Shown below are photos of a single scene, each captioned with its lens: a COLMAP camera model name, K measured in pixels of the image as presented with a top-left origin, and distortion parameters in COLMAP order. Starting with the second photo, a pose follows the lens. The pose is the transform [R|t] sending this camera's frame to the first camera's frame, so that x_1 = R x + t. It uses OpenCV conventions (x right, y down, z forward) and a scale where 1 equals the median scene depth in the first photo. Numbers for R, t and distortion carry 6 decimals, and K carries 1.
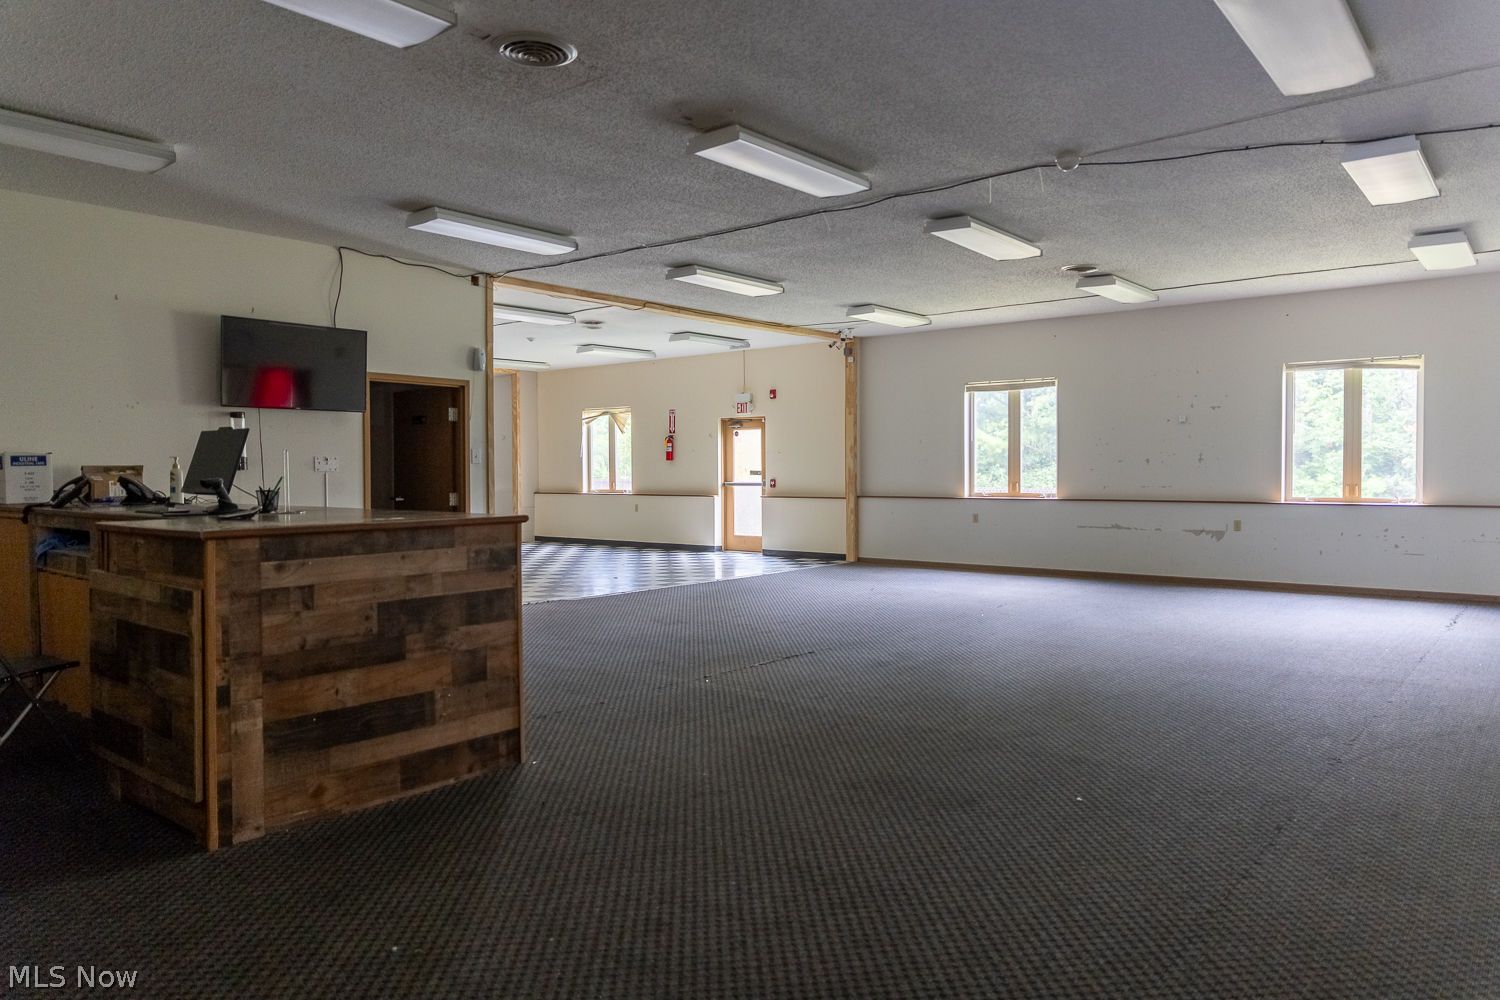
lens RADIAL K [[1002.0, 0, 749.5], [0, 1002.0, 498.1], [0, 0, 1]] dist [-0.004373, -0.006315]
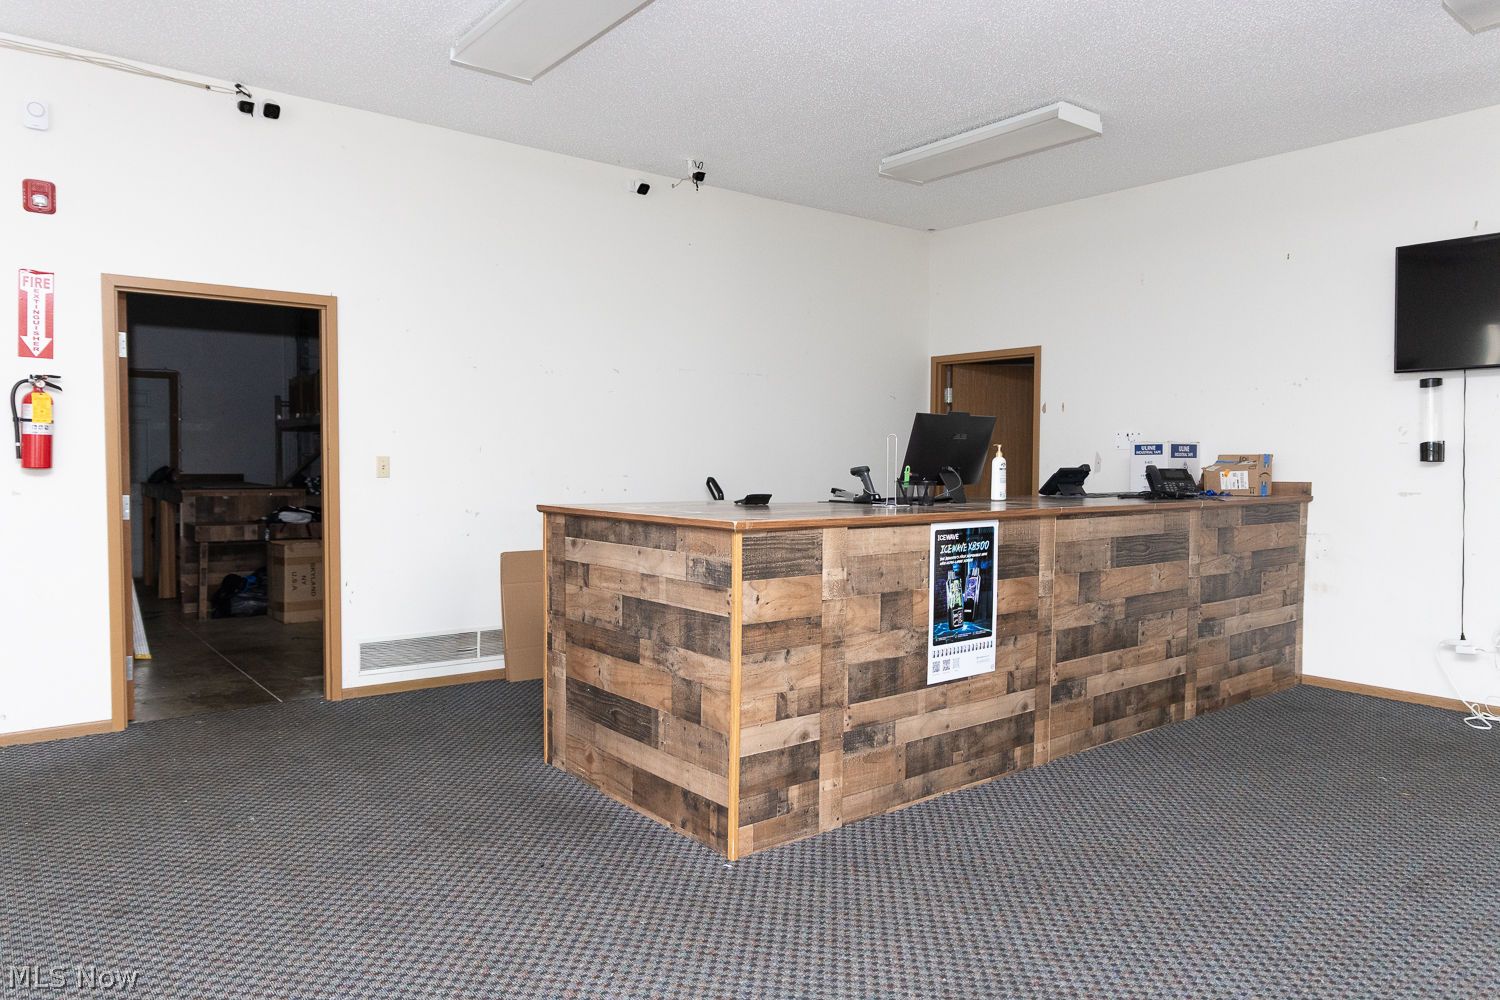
lens RADIAL K [[1002.0, 0, 749.3], [0, 1002.0, 494.0], [0, 0, 1]] dist [-0.004373, -0.006315]
pose [[-0.207570, 0.039042, -0.977441, 0.540799], [-0.034174, 0.998304, 0.047133, -0.042235], [0.977623, 0.043186, -0.205883, 1.307719]]
